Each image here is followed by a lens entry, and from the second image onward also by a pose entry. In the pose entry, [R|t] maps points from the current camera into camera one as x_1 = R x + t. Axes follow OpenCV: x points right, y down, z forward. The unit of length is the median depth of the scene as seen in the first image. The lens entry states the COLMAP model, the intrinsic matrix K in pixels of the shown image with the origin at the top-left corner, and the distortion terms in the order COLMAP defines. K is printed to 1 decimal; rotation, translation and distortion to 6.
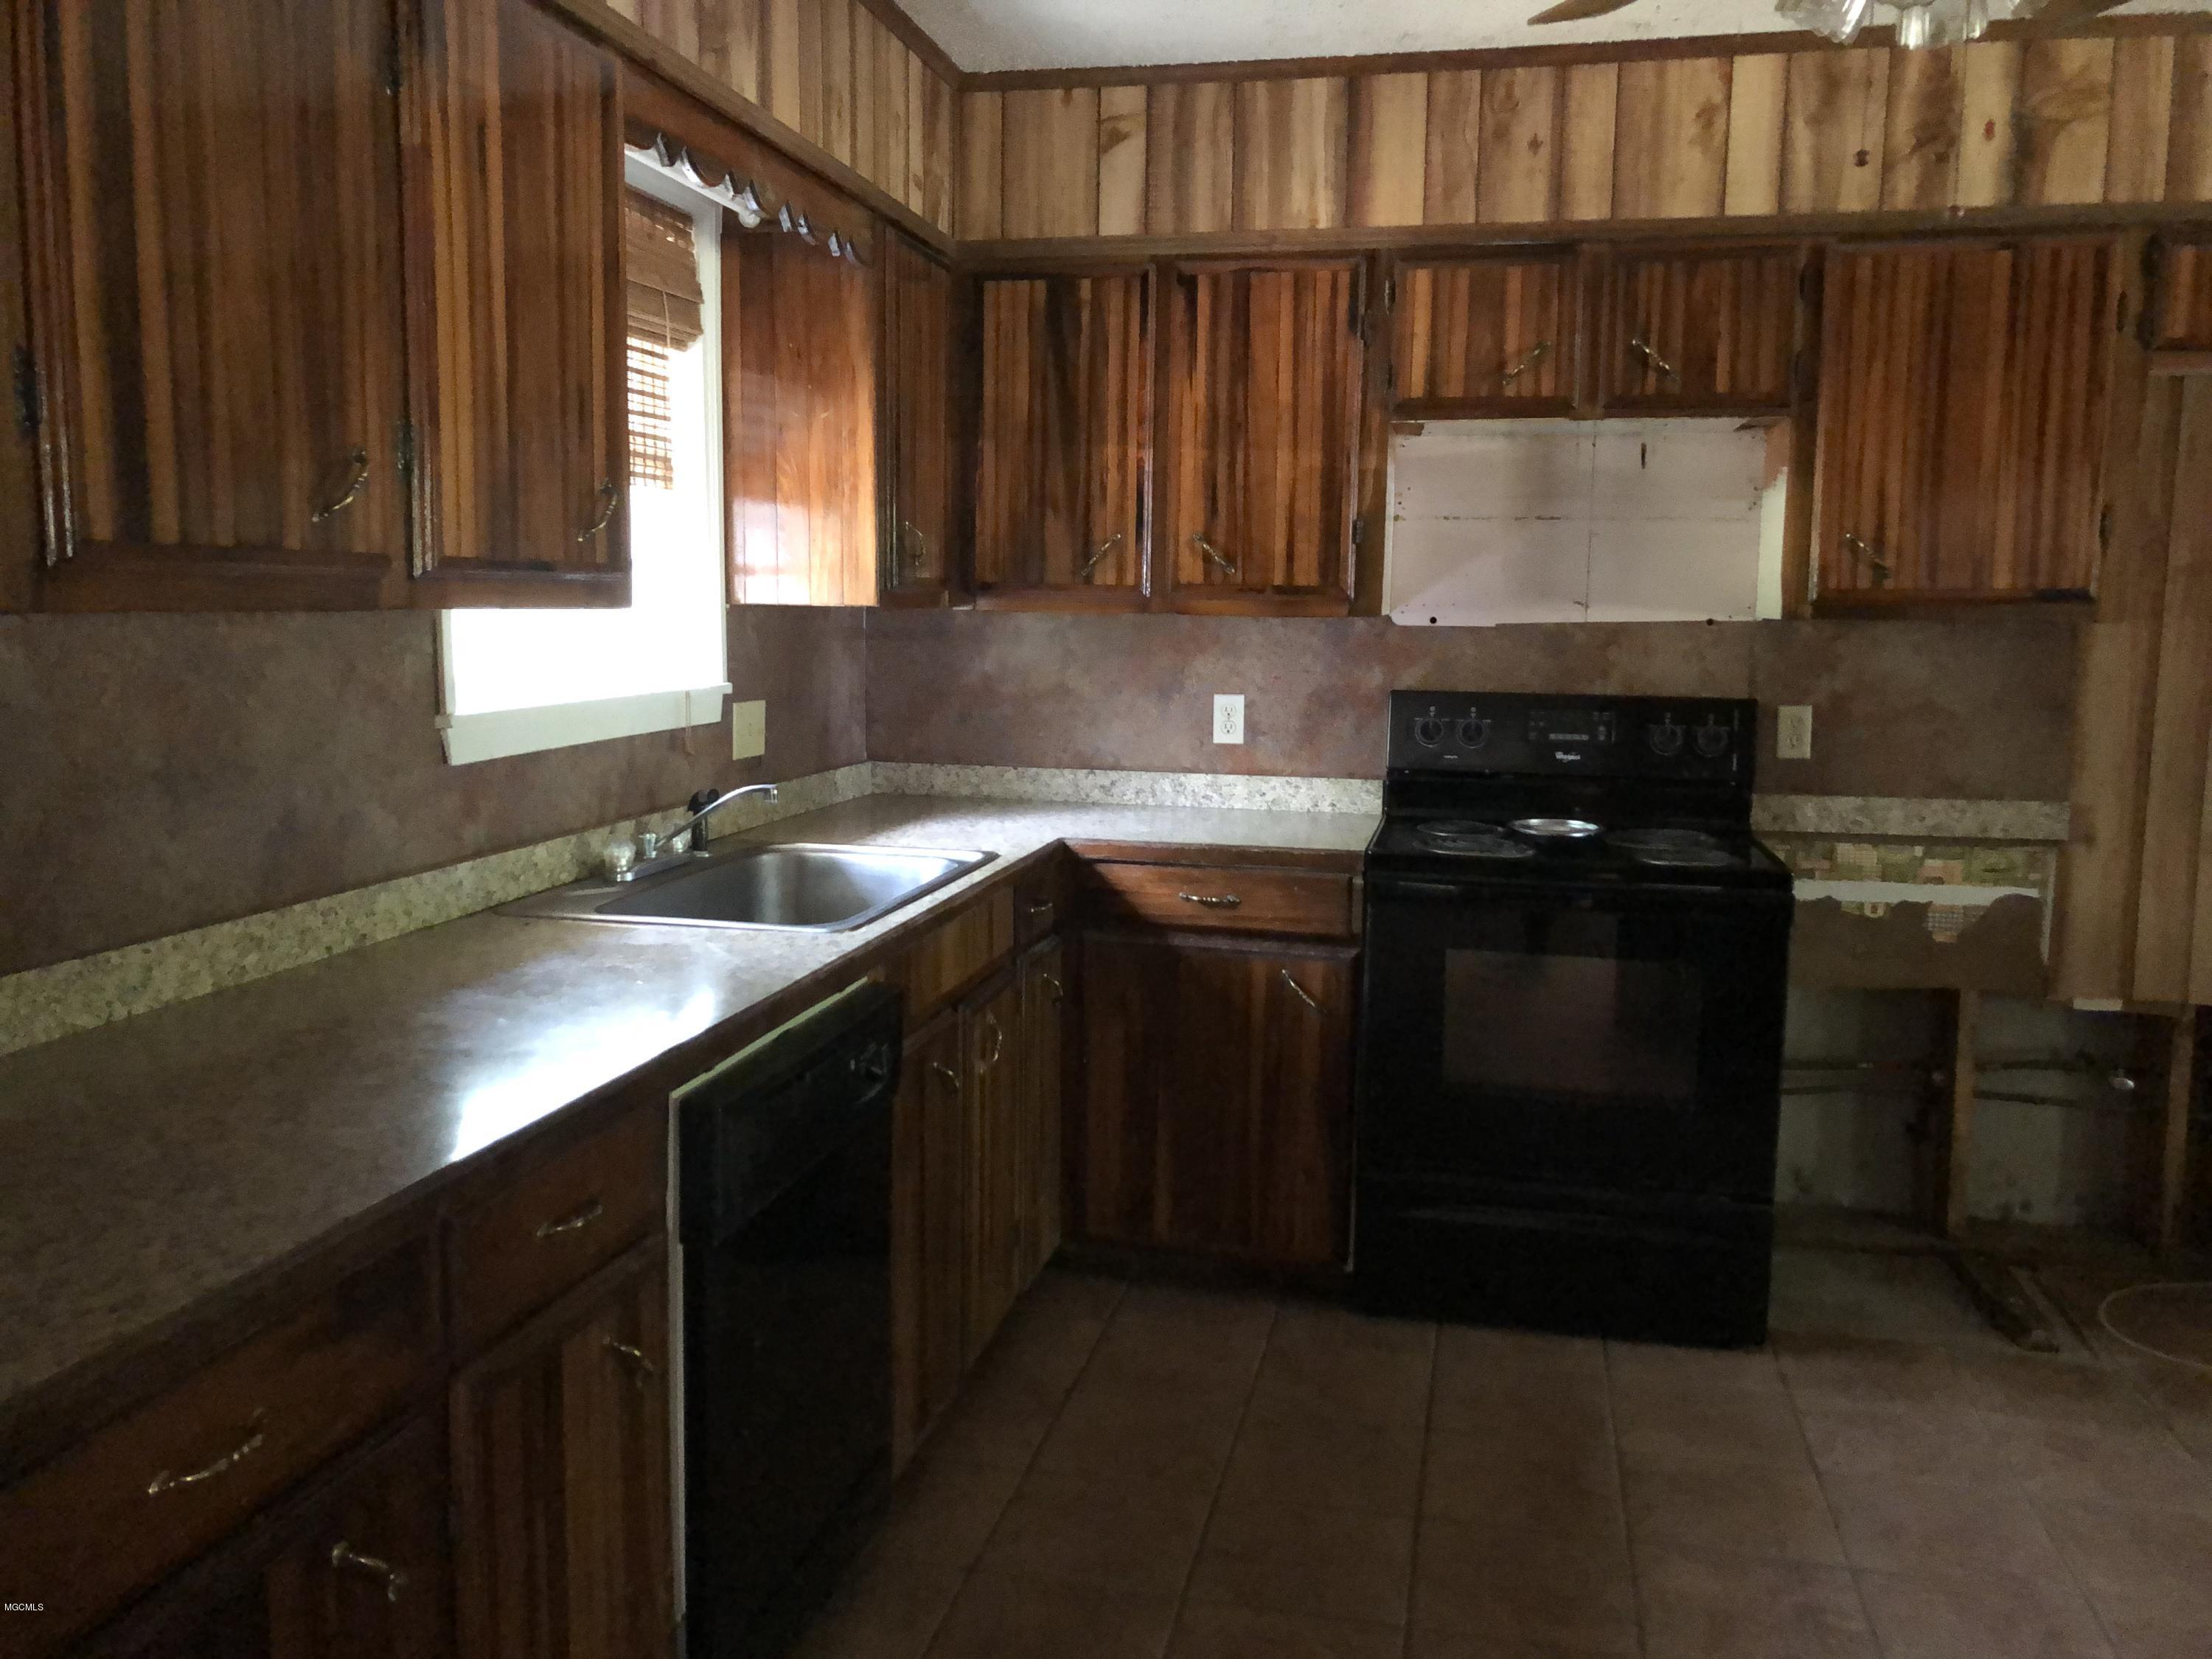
lens RADIAL K [[1837.7, 0, 1105.5], [0, 1837.7, 798.2], [0, 0, 1]] dist [0.045237, -0.003469]
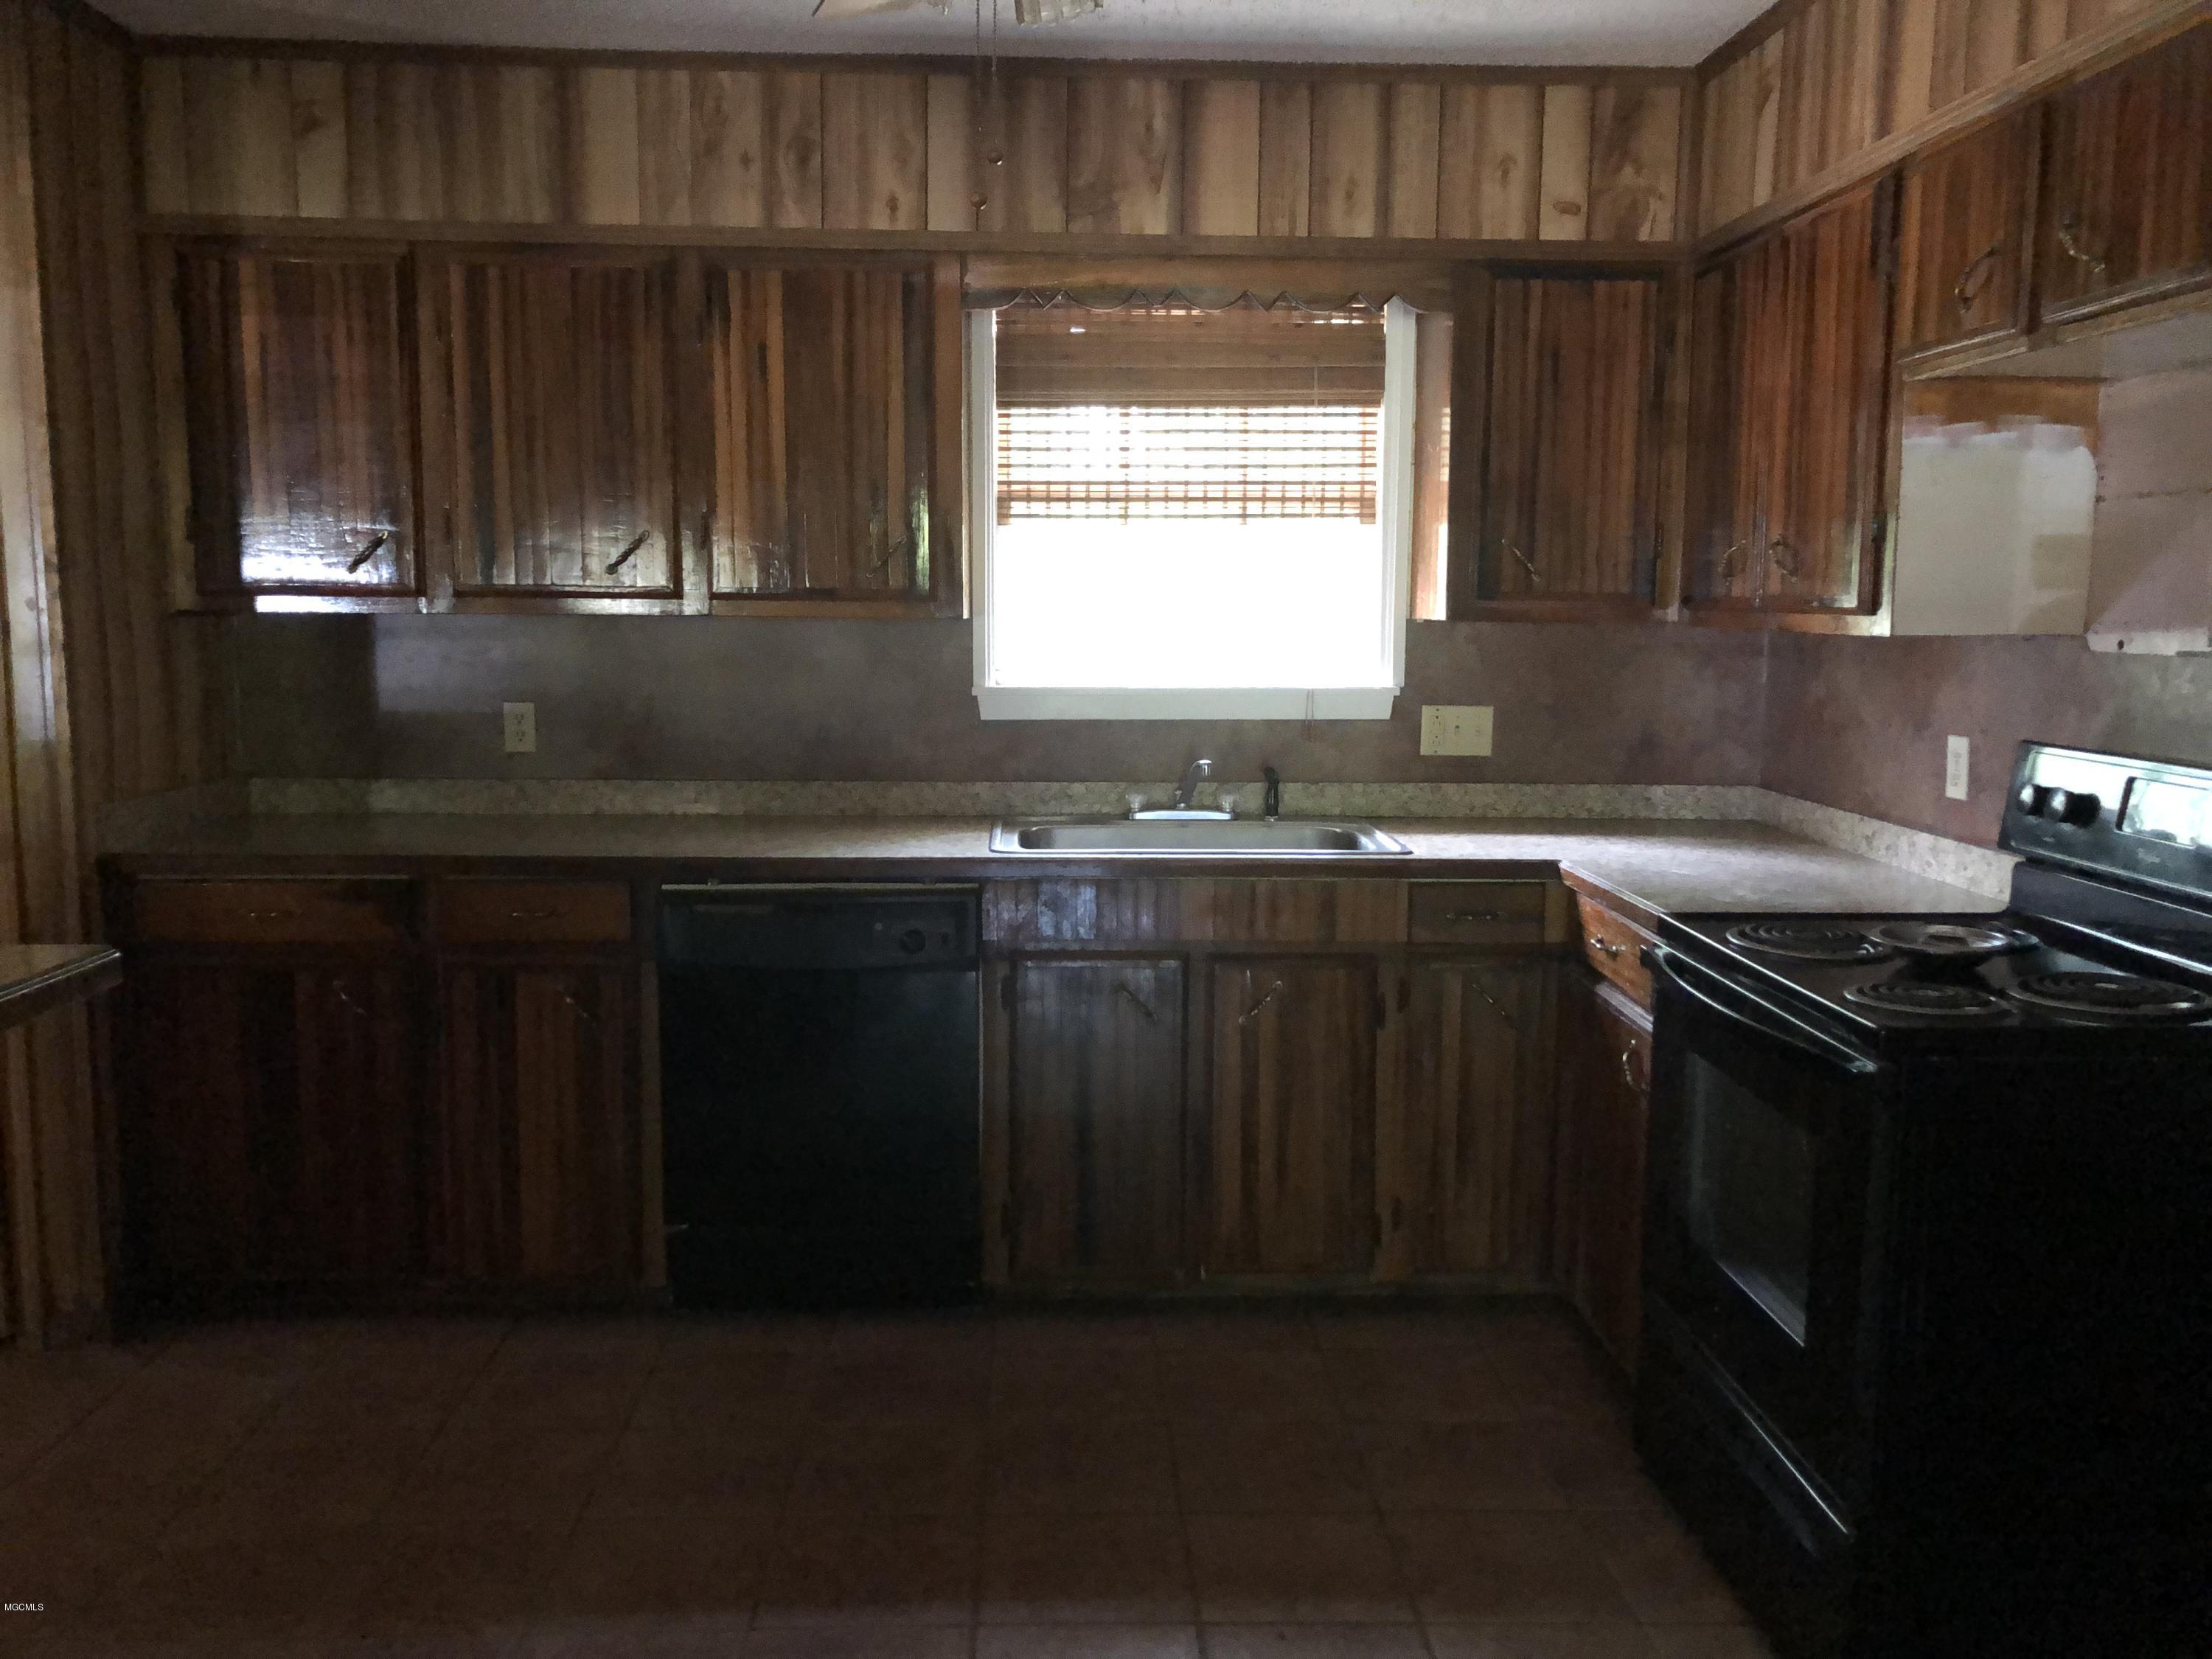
lens RADIAL K [[1837.7, 0, 1105.5], [0, 1837.7, 798.2], [0, 0, 1]] dist [0.045237, -0.003469]
pose [[0.244701, 0.094529, -0.964980, 1.082014], [-0.111299, 0.991396, 0.068894, -0.064554], [0.963189, 0.090543, 0.253117, 0.656798]]
